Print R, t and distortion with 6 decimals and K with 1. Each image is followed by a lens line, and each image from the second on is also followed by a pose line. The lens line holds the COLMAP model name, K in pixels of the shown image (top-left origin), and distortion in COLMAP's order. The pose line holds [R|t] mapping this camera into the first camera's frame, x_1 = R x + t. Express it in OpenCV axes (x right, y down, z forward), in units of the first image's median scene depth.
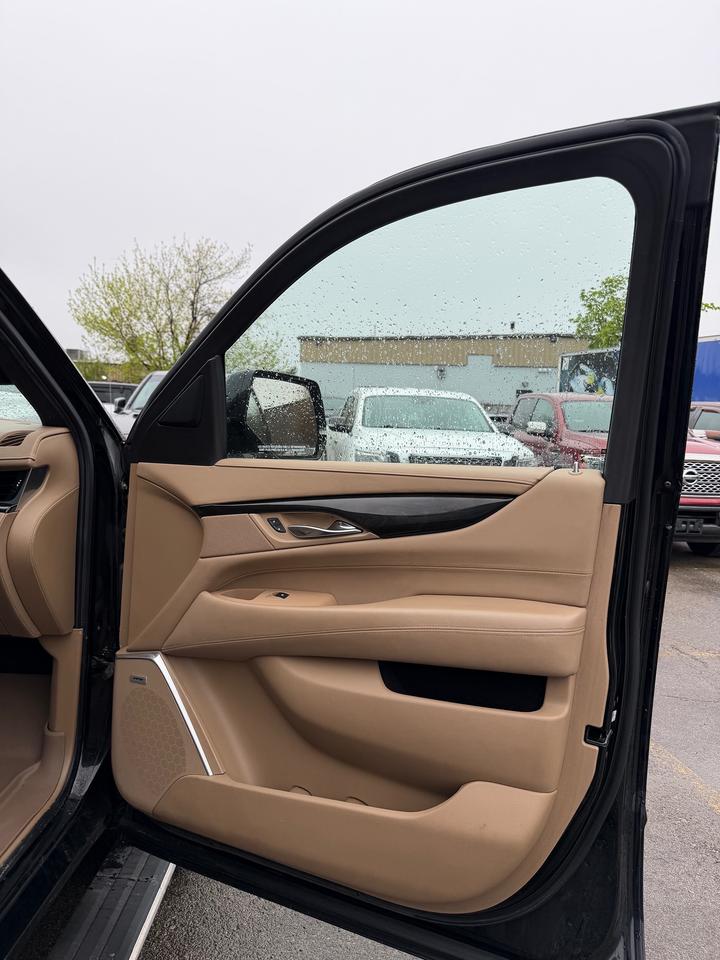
lens RADIAL K [[683.2, 0, 365.8], [0, 683.2, 480.9], [0, 0, 1]] dist [0.059229, -0.070620]
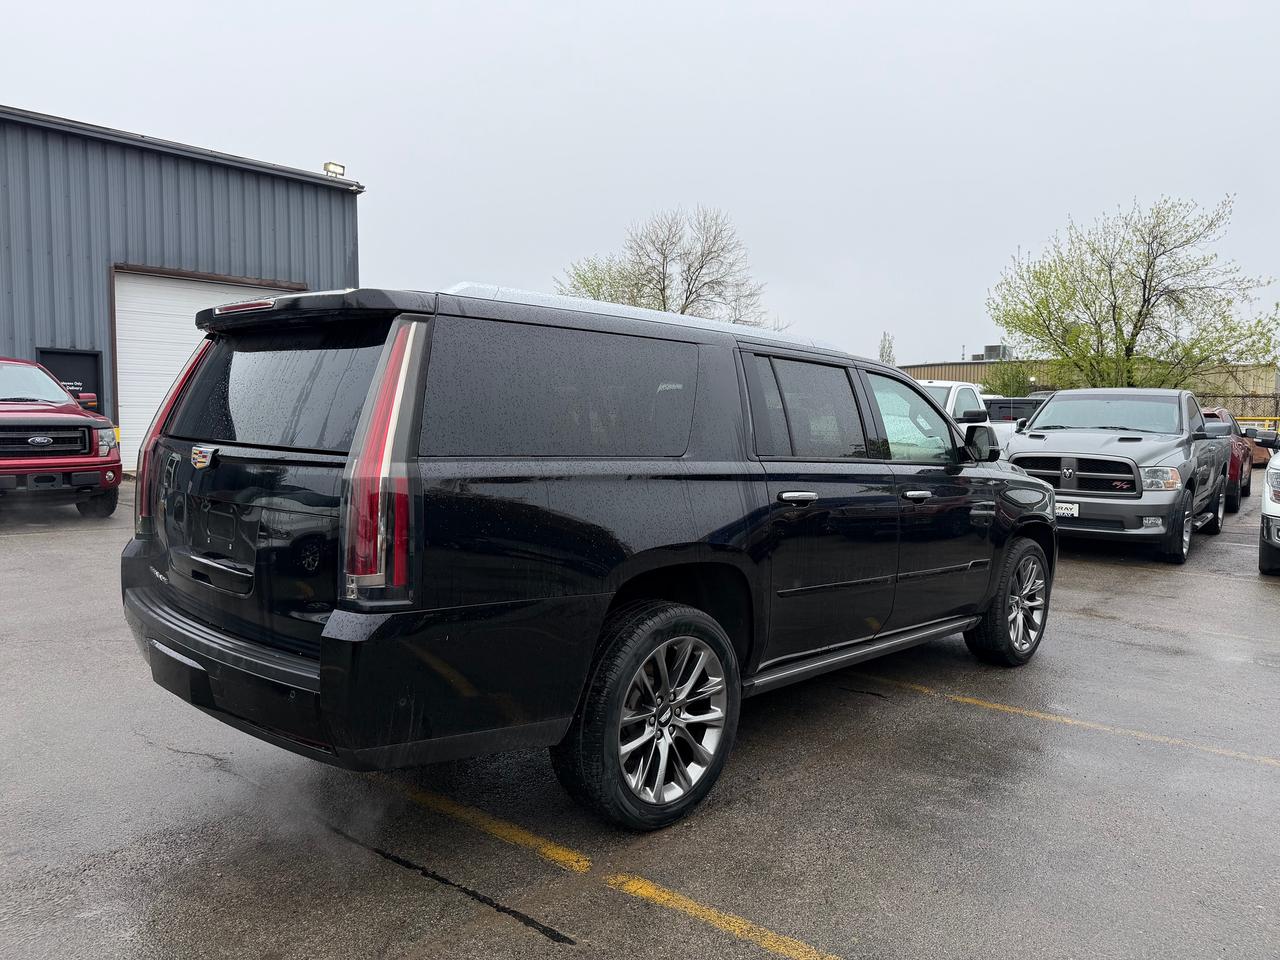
lens RADIAL K [[910.9, 0, 629.2], [0, 910.9, 476.8], [0, 0, 1]] dist [0.059229, -0.070620]
pose [[0.712270, 0.010829, -0.701822, 0.064761], [-0.038434, 0.998983, -0.023592, 0.008365], [0.700853, 0.043778, 0.711962, -0.135590]]
